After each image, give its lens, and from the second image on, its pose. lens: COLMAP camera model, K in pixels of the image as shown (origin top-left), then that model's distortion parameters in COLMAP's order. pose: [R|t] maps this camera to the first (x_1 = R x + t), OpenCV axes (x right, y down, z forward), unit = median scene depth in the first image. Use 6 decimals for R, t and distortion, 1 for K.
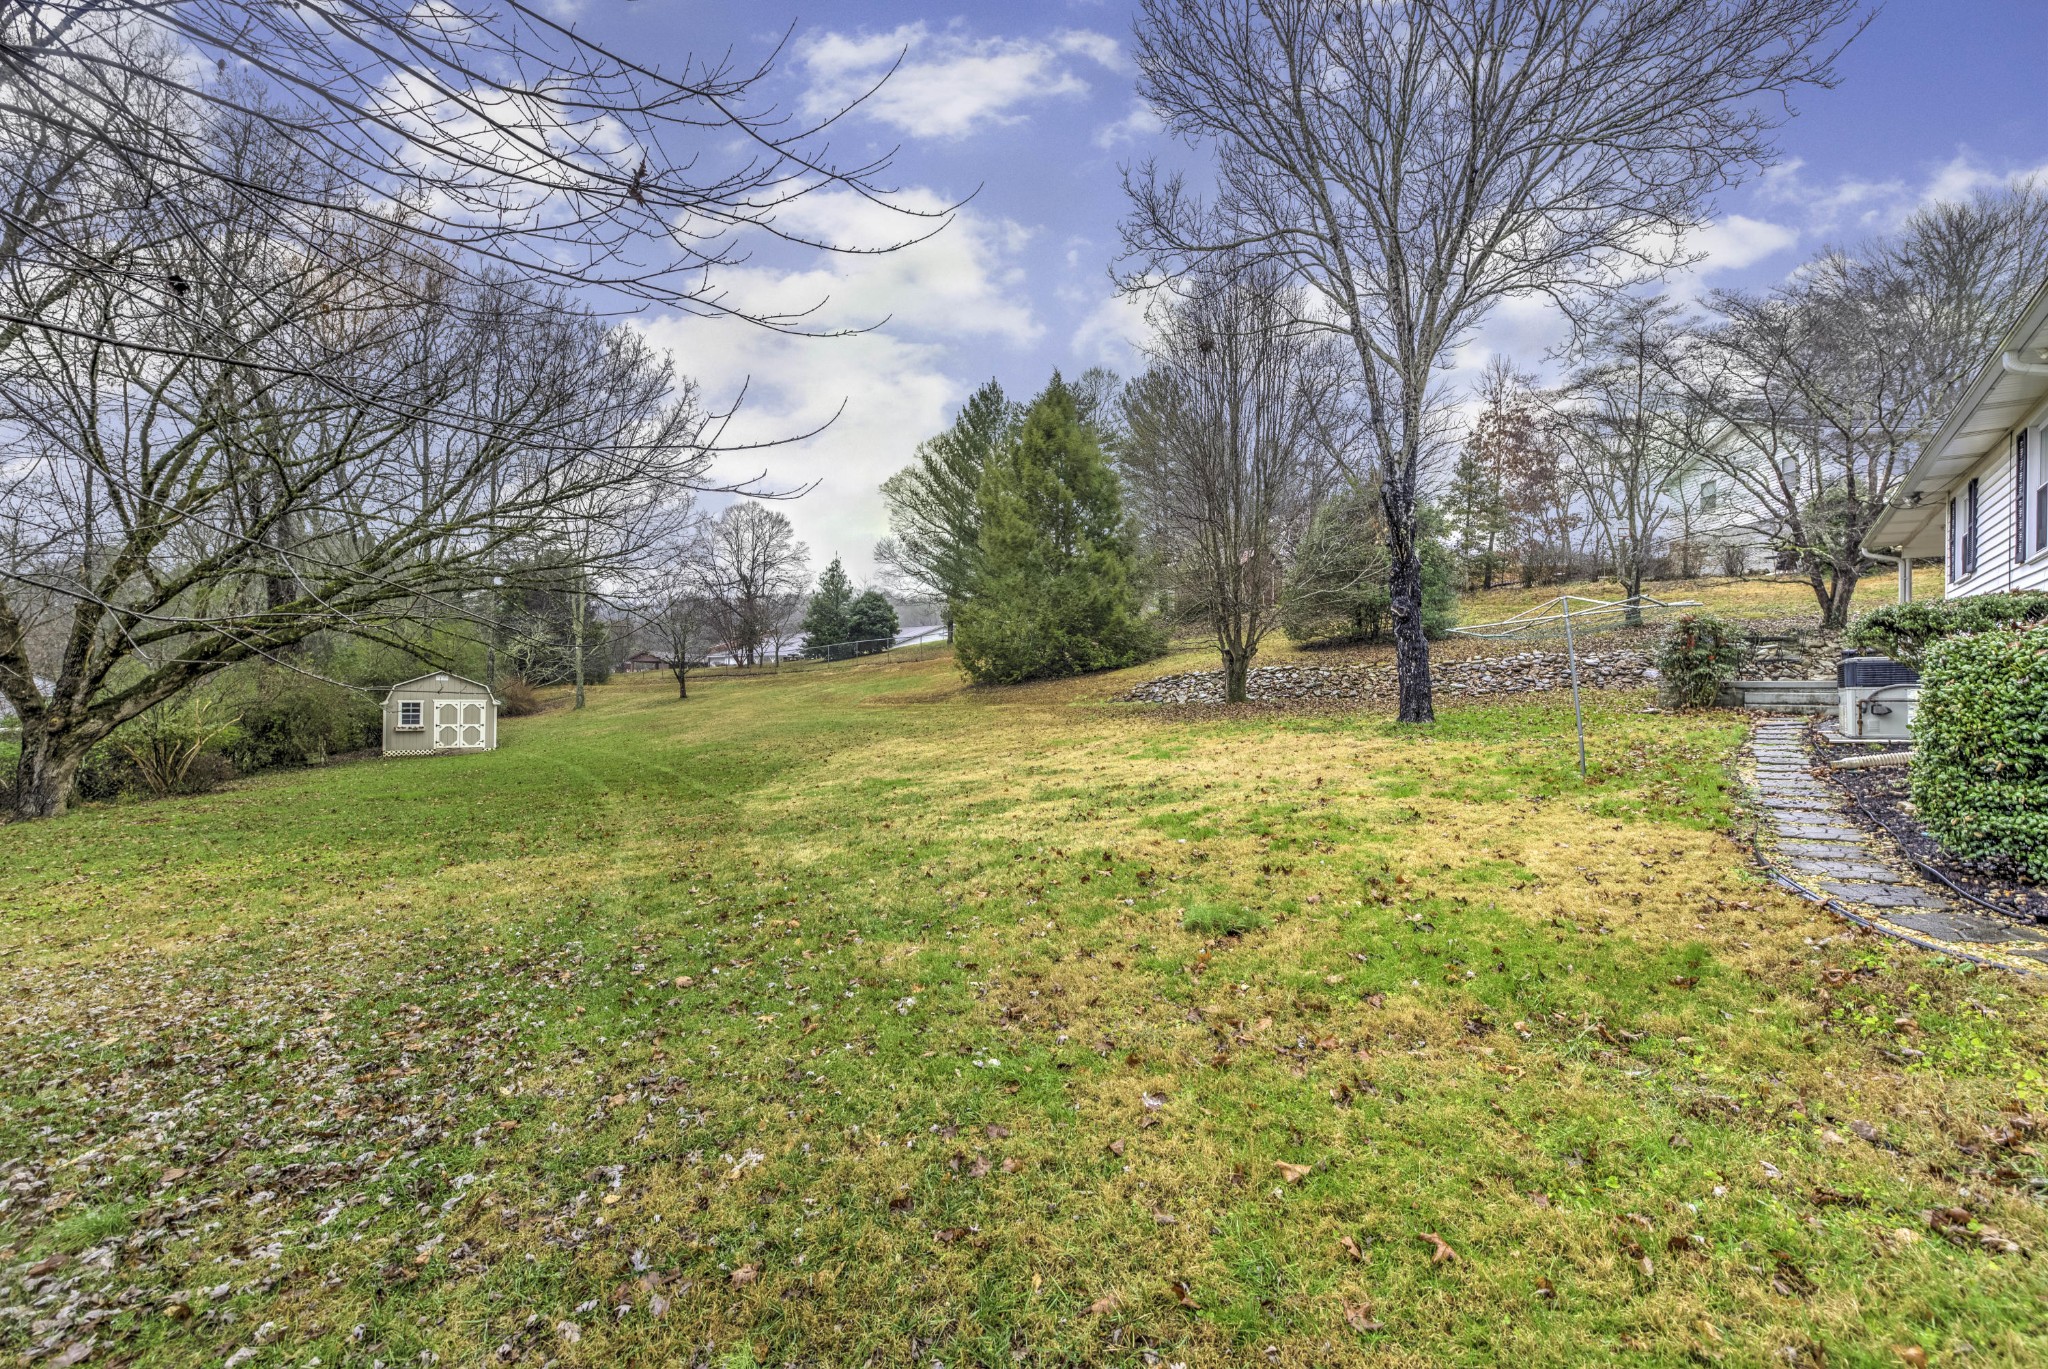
lens RADIAL K [[814.2, 0, 1048.7], [0, 814.2, 691.6], [0, 0, 1]] dist [-0.017649, 0.000039]
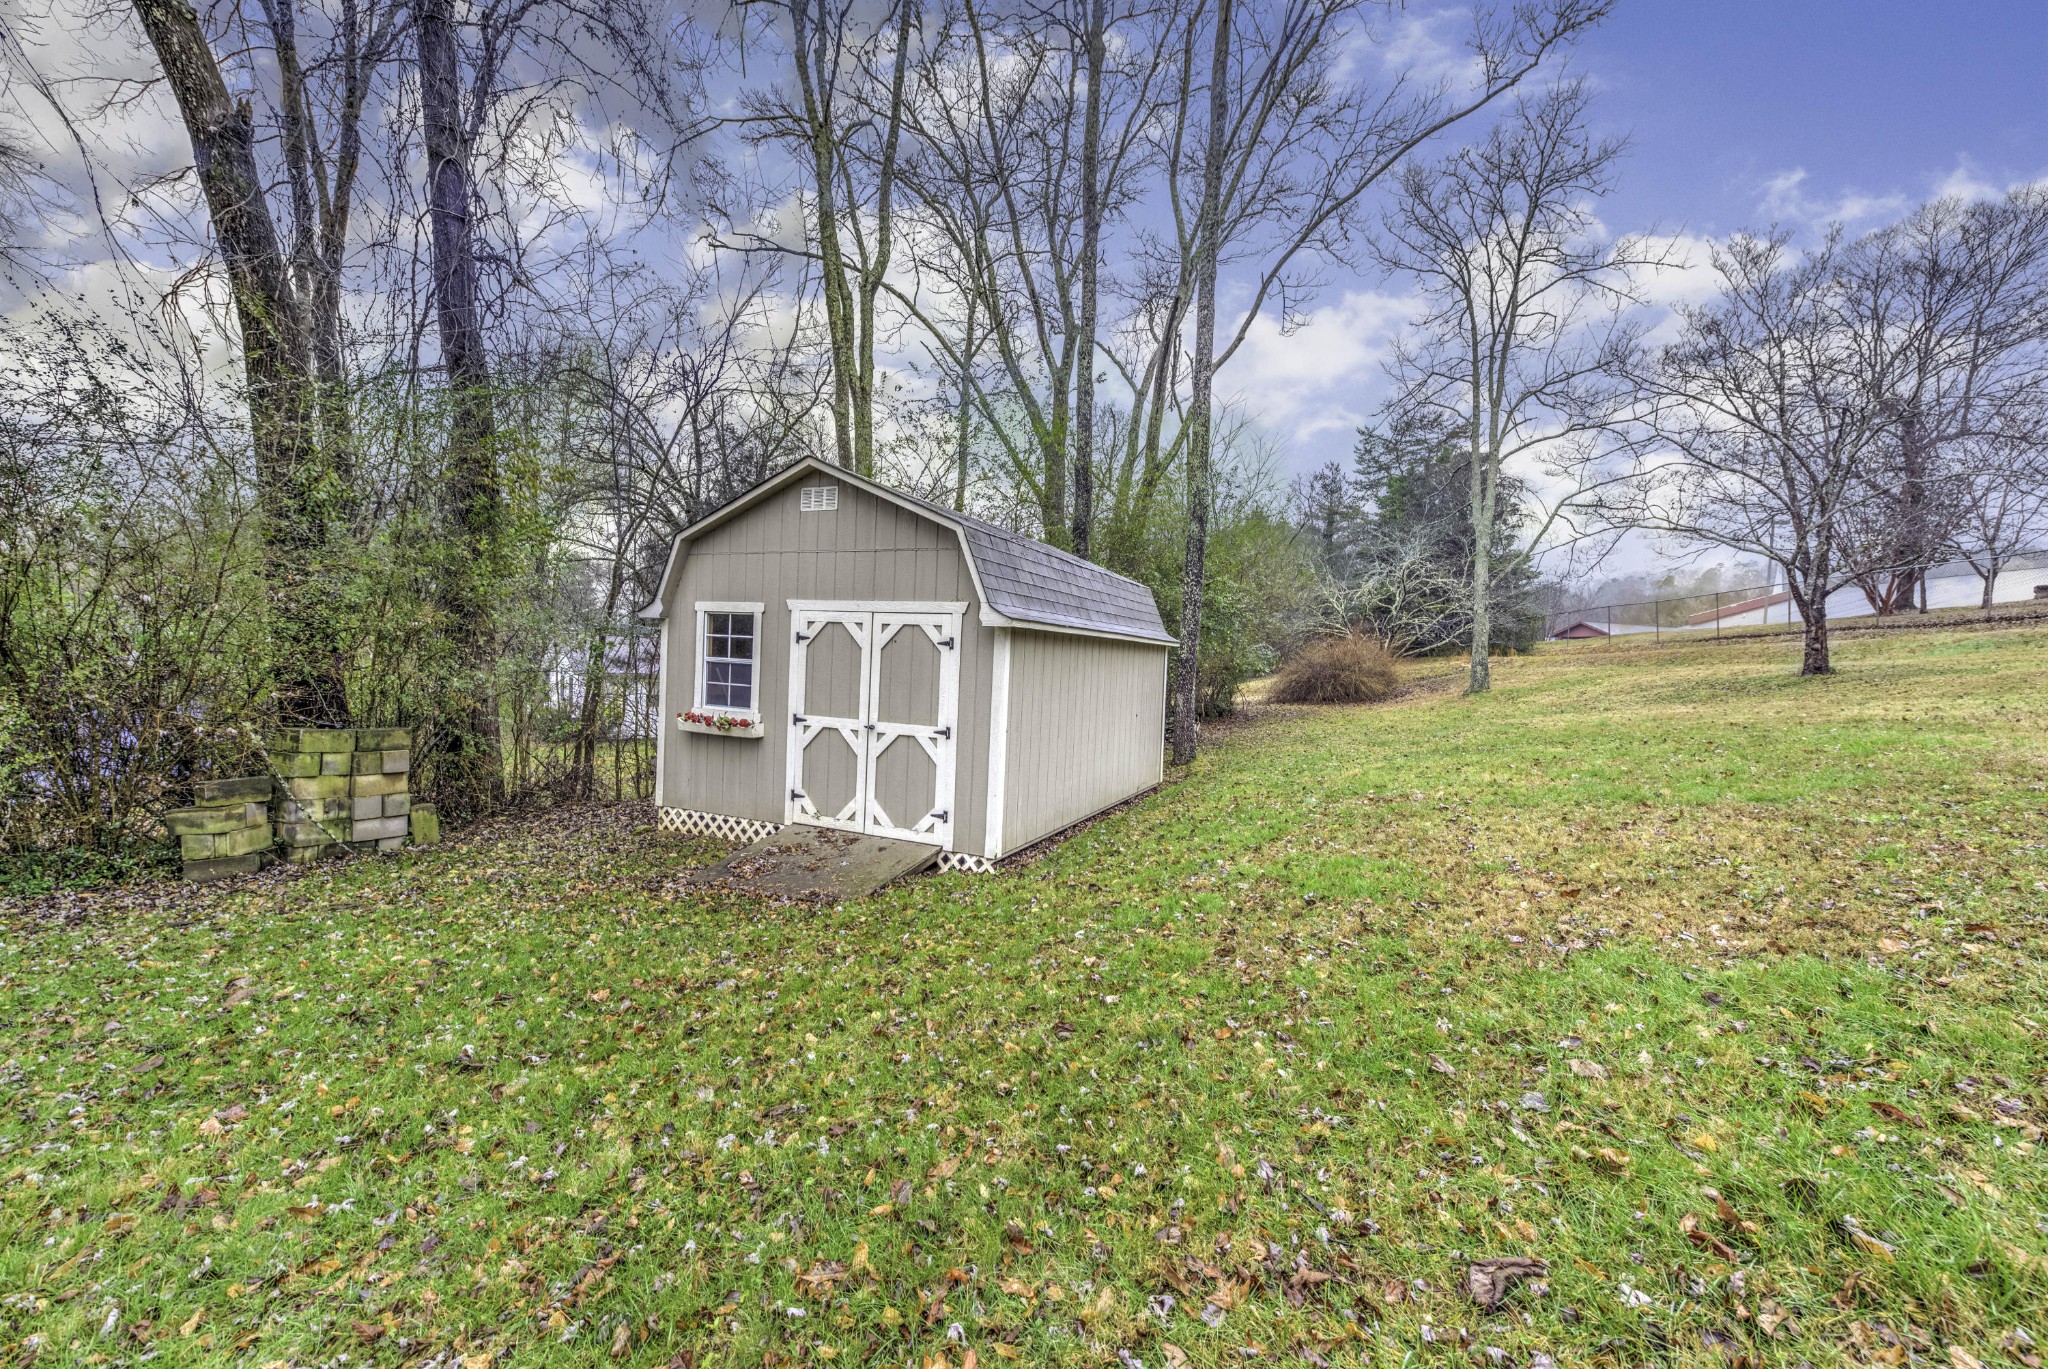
lens RADIAL K [[814.2, 0, 1048.7], [0, 814.2, 691.6], [0, 0, 1]] dist [-0.017649, 0.000039]
pose [[0.521071, 0.045003, -0.852326, -0.523323], [-0.038611, 0.998830, 0.029134, 0.024914], [0.852640, 0.017729, 0.522198, 0.919990]]
